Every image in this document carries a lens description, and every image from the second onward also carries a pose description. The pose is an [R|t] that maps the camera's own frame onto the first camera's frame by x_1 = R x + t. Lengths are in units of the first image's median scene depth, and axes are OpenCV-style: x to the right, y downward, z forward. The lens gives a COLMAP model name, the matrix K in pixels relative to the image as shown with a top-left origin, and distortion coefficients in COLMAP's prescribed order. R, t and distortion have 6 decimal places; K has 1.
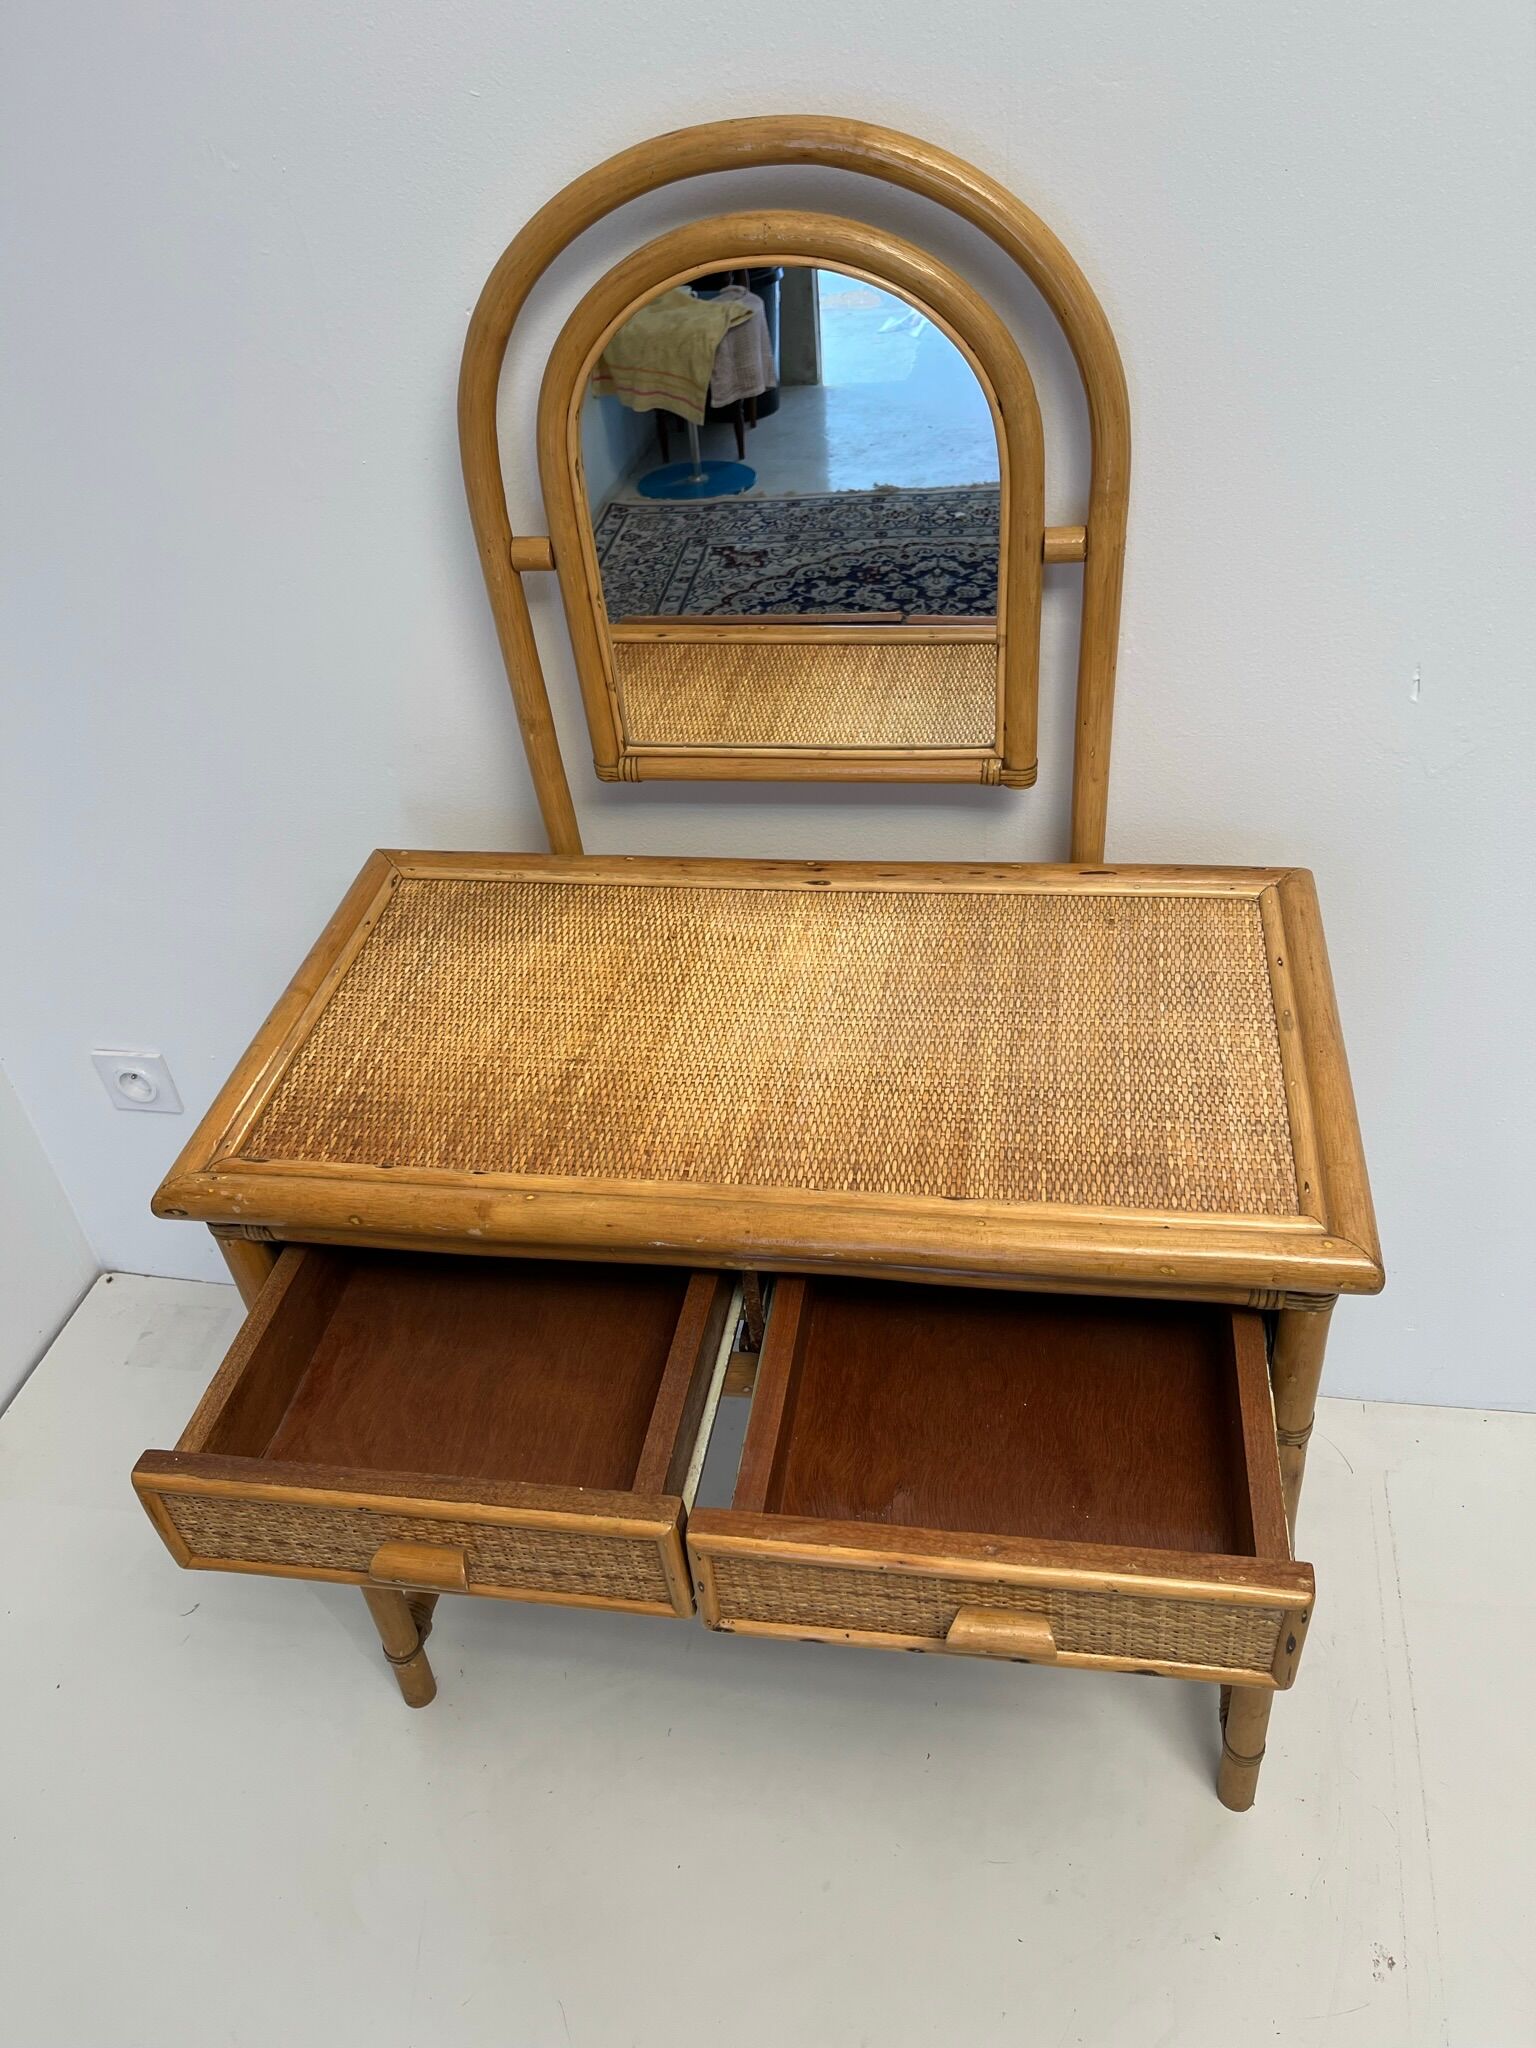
lens RADIAL K [[1557.8, 0, 779.5], [0, 1557.8, 1035.7], [0, 0, 1]] dist [0.042169, -0.031397]
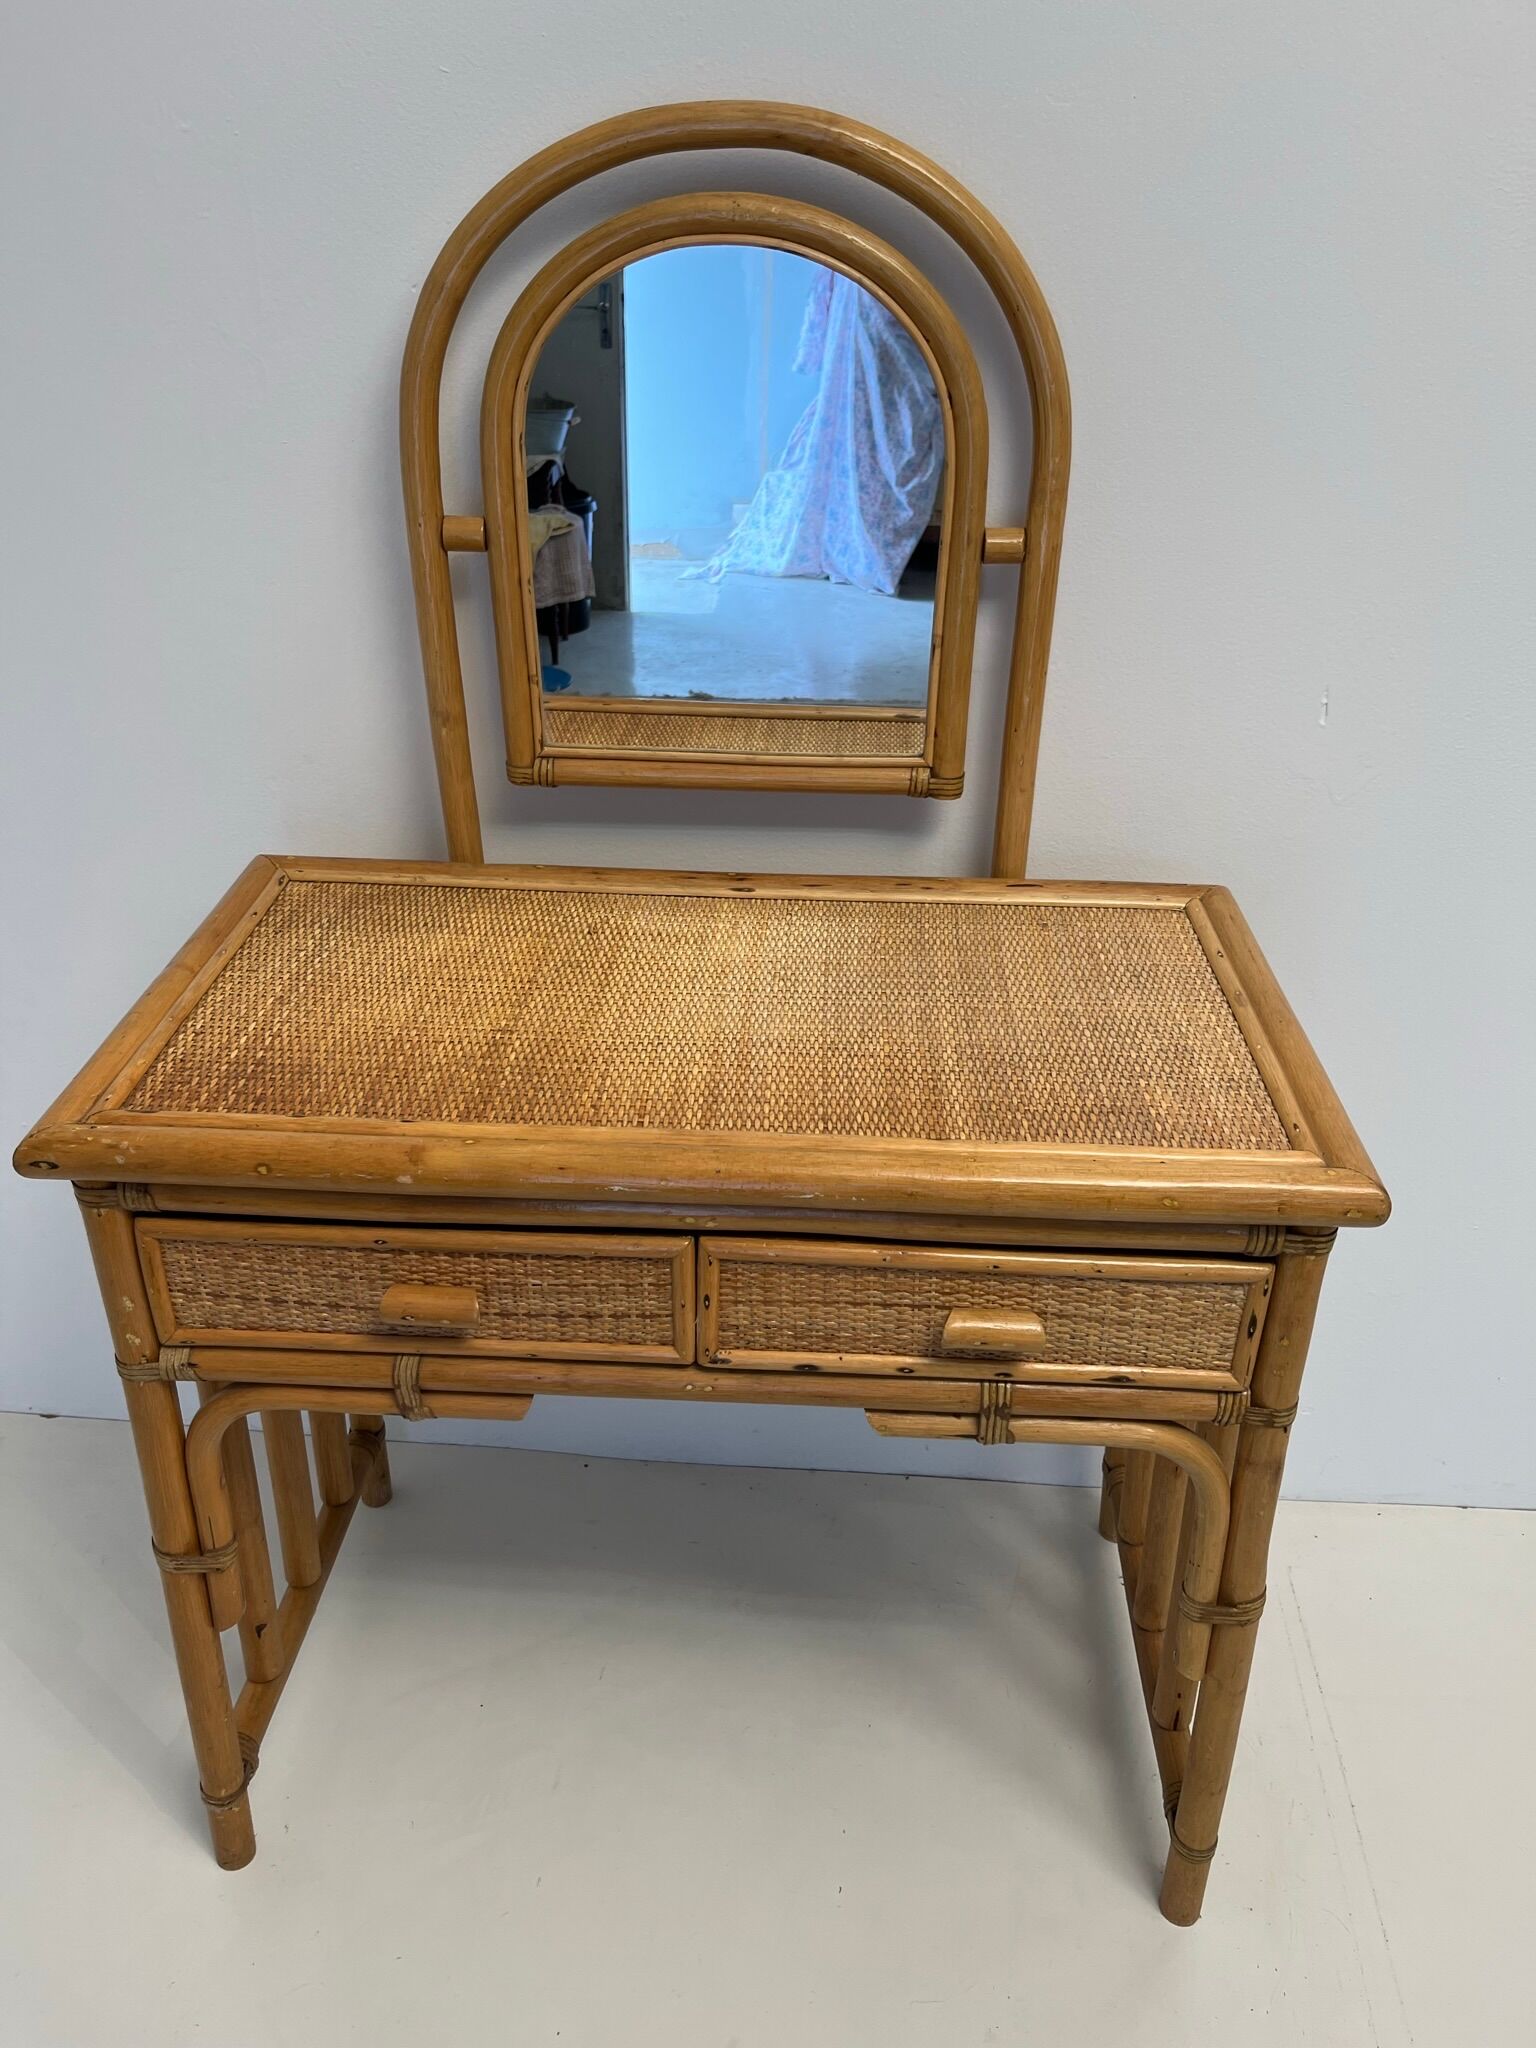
lens RADIAL K [[1557.8, 0, 762.1], [0, 1557.8, 1030.5], [0, 0, 1]] dist [0.042169, -0.031397]
pose [[0.989323, 0.027626, 0.143098, -0.103986], [-0.002032, 0.984389, -0.175995, 0.166689], [-0.145726, 0.173825, 0.973935, 0.075881]]
